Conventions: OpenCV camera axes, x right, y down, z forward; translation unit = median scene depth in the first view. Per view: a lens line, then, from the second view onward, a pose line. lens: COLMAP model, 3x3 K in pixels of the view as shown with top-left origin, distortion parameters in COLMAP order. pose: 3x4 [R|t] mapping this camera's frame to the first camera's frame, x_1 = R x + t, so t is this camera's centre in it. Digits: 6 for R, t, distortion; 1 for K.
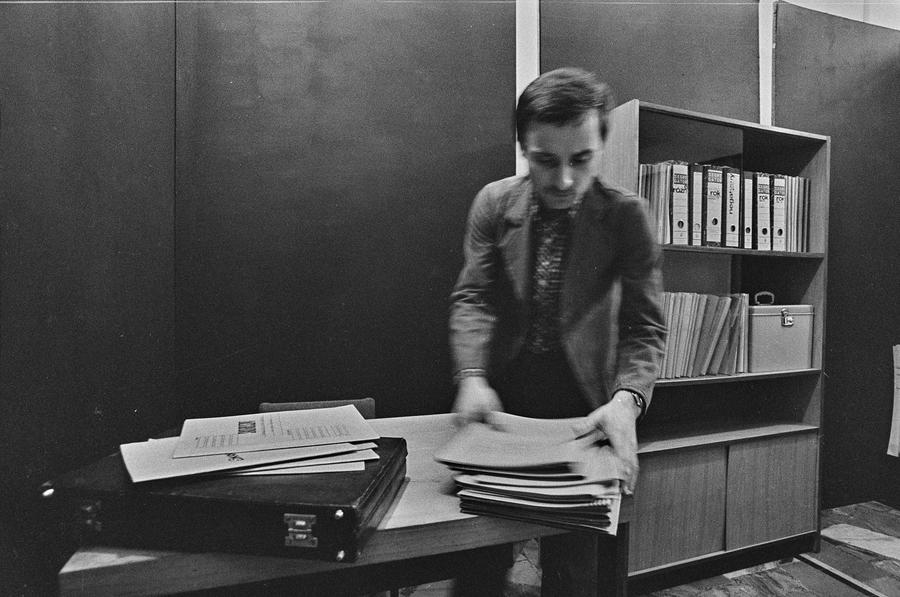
lens RADIAL K [[521.9, 0, 450.0], [0, 521.9, 298.5], [0, 0, 1]] dist [-0.075796, 0.056048]
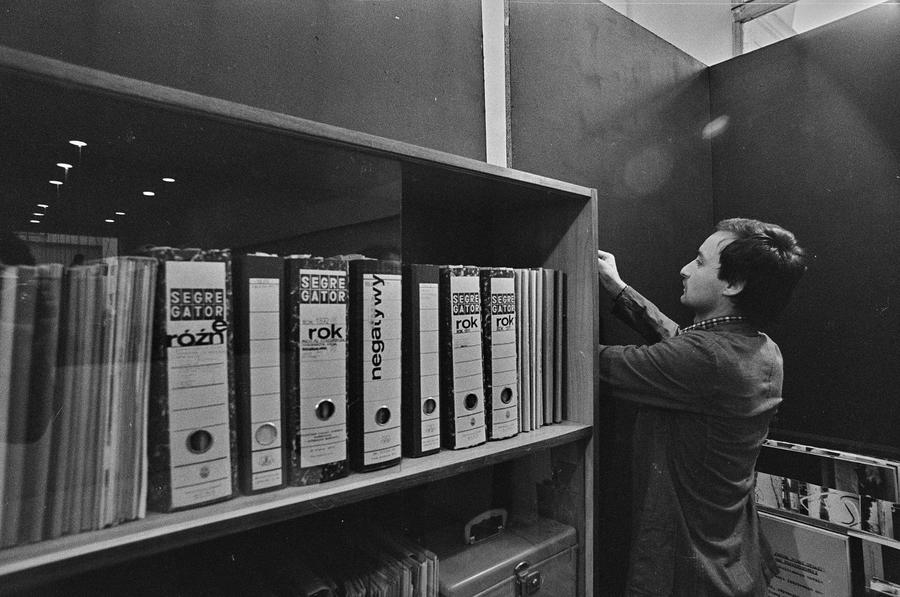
lens RADIAL K [[523.3, 0, 450.0], [0, 523.3, 298.5], [0, 0, 1]] dist [-0.084662, 0.050754]
pose [[0.942553, -0.011117, 0.333871, 0.462558], [0.023074, 0.999226, -0.031870, -0.208634], [-0.333259, 0.037743, 0.942080, 0.599695]]
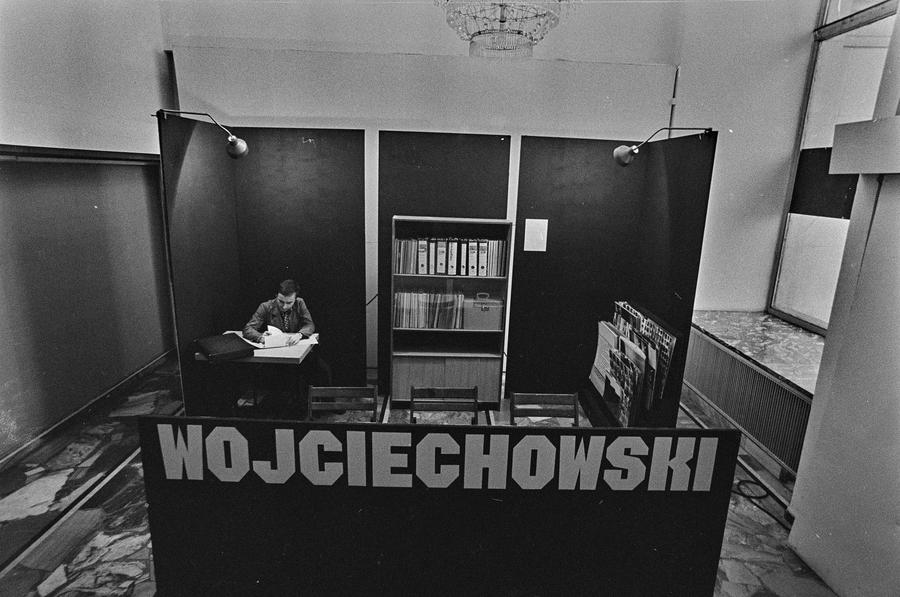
lens RADIAL K [[521.9, 0, 450.0], [0, 521.9, 298.5], [0, 0, 1]] dist [-0.075796, 0.056048]
pose [[0.949411, 0.095420, -0.299188, 1.225857], [-0.033006, 0.977763, 0.207098, -0.468948], [0.312297, -0.186746, 0.931449, -1.152430]]
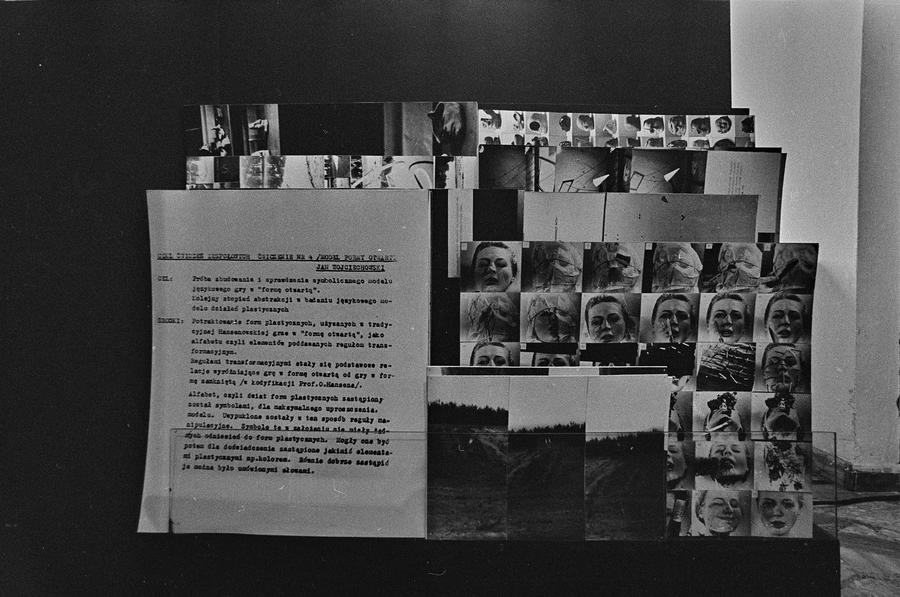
lens RADIAL K [[521.9, 0, 450.0], [0, 521.9, 298.5], [0, 0, 1]] dist [-0.075796, 0.056048]
pose [[0.331224, -0.010977, 0.943488, 0.837475], [0.017384, 0.999834, 0.005530, 0.219101], [-0.943392, 0.014570, 0.331359, 0.951310]]
